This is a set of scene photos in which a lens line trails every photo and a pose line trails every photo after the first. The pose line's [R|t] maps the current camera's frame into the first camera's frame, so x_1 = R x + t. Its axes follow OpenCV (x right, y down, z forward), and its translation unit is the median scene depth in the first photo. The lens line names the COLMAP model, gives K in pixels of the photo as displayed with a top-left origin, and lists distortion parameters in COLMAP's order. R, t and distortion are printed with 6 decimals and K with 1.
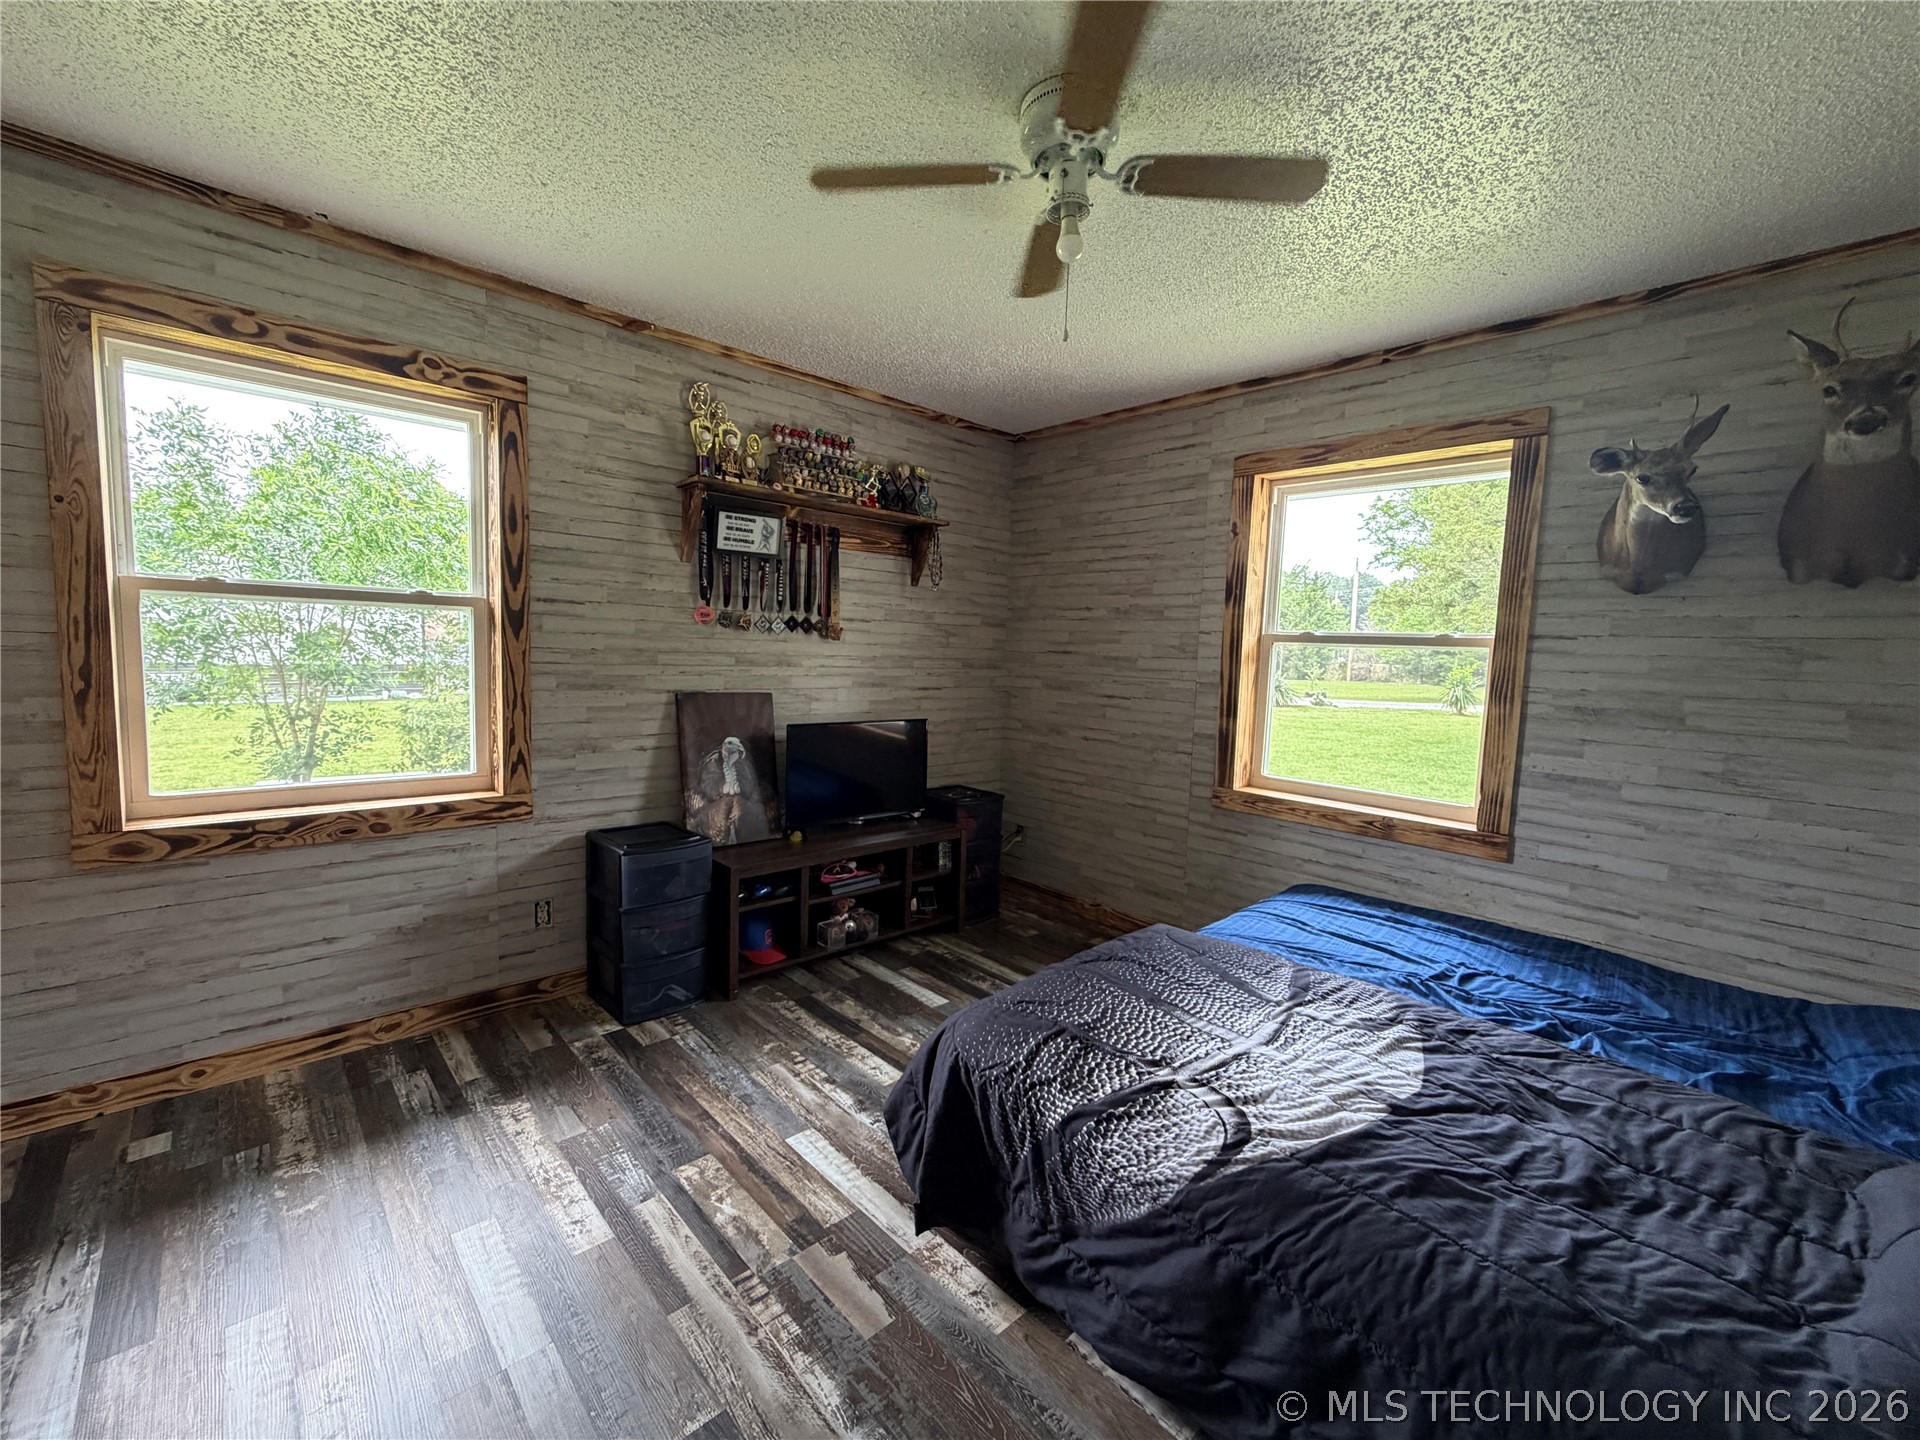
lens RADIAL K [[767.2, 0, 958.6], [0, 767.2, 719.1], [0, 0, 1]] dist [-0.001768, -0.000699]
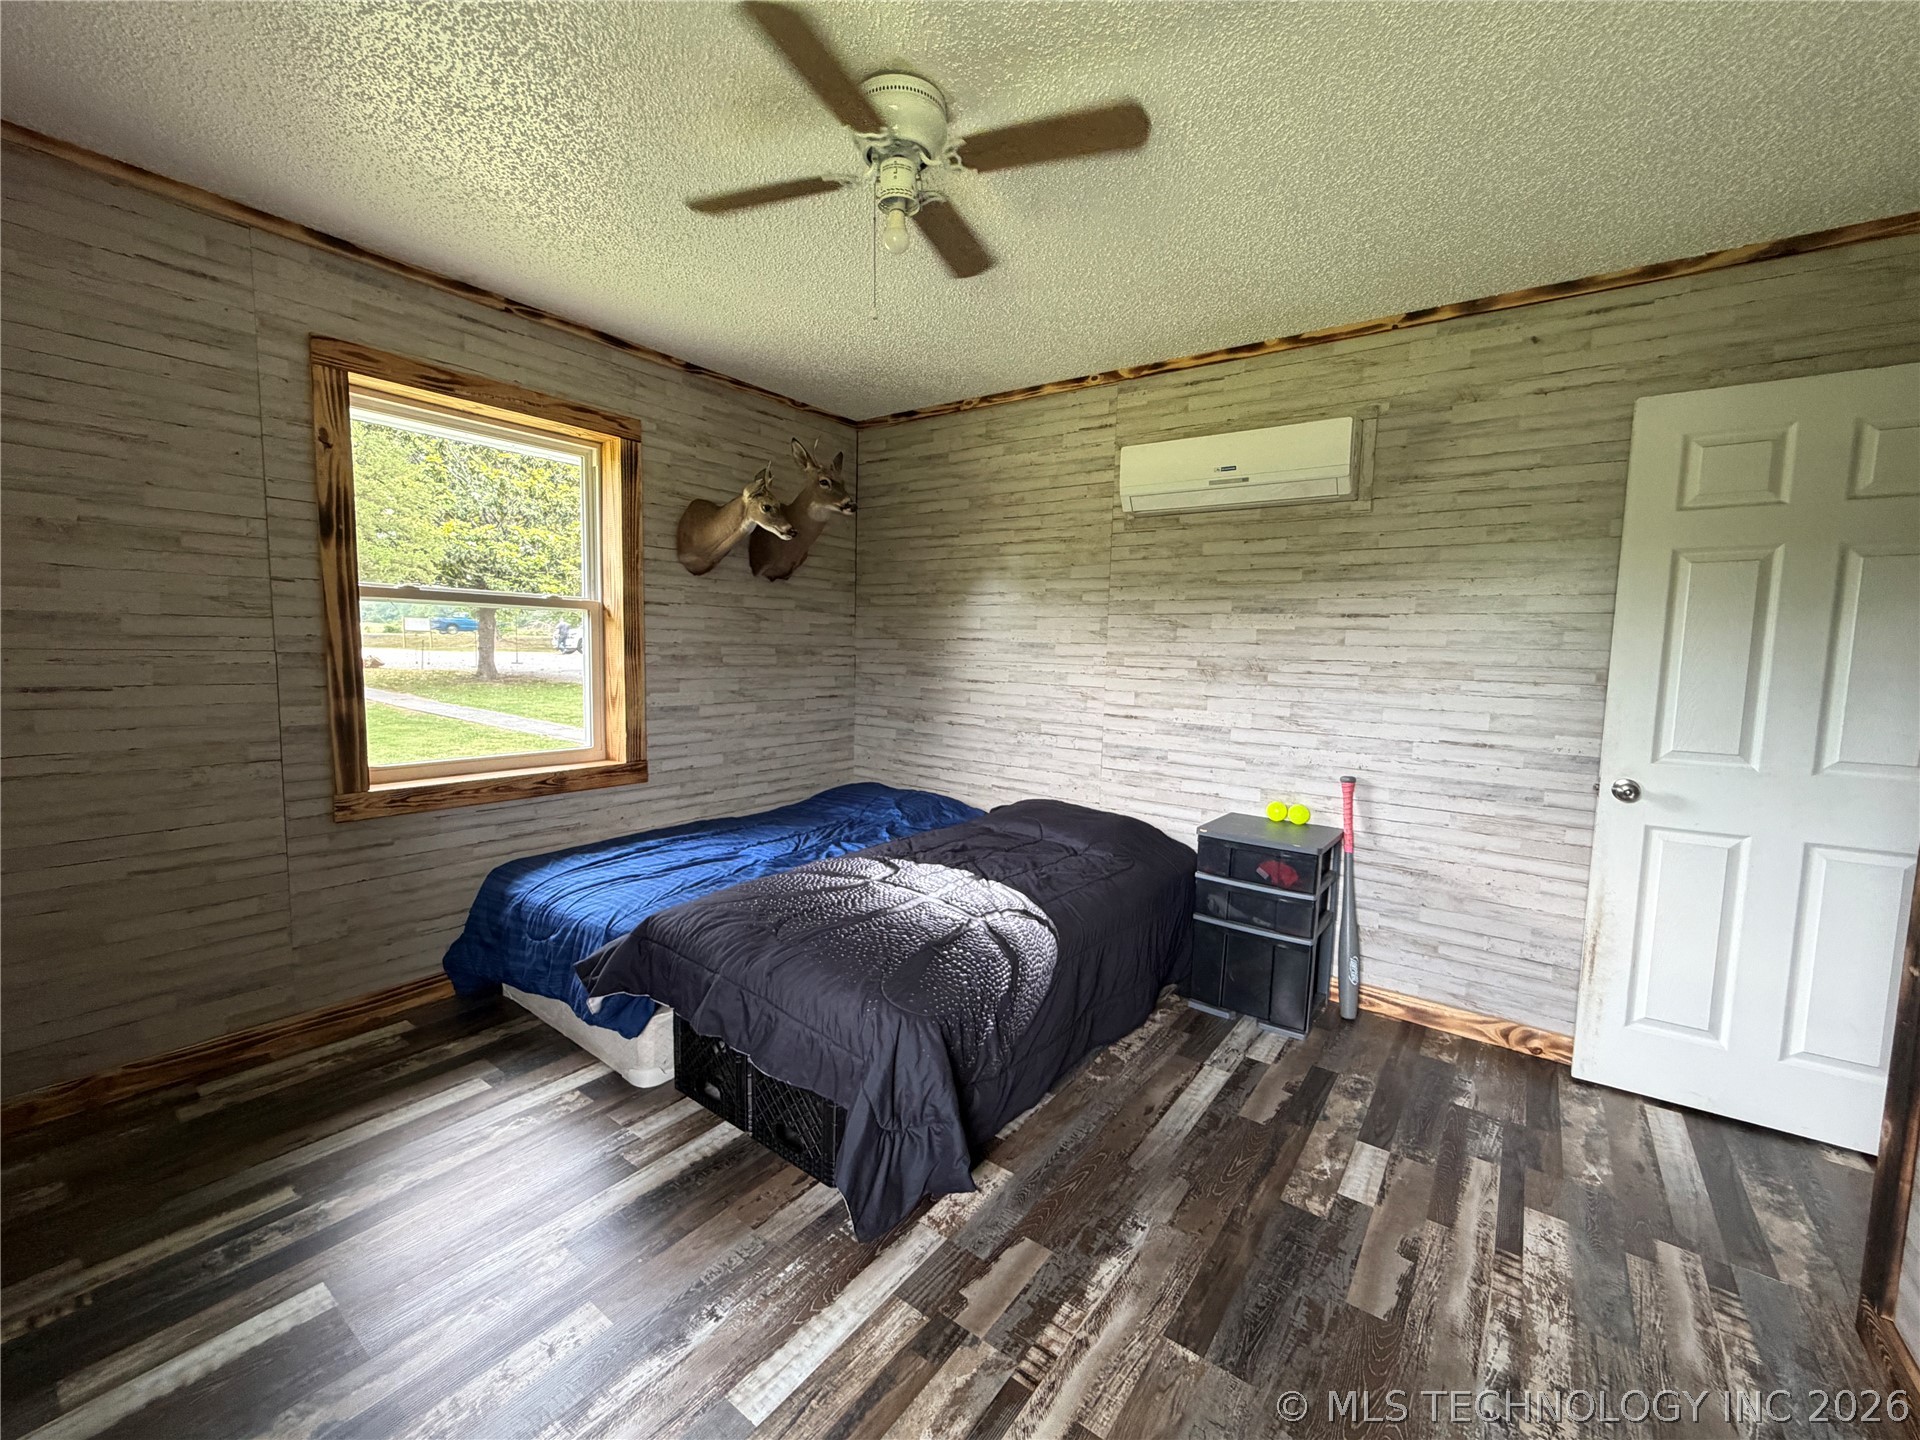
lens RADIAL K [[767.2, 0, 959.4], [0, 767.2, 715.3], [0, 0, 1]] dist [-0.001768, -0.000699]
pose [[-0.161534, -0.128209, 0.978503, -0.672659], [0.063370, 0.988131, 0.139932, -0.074140], [-0.984830, 0.084612, -0.151492, 0.767688]]
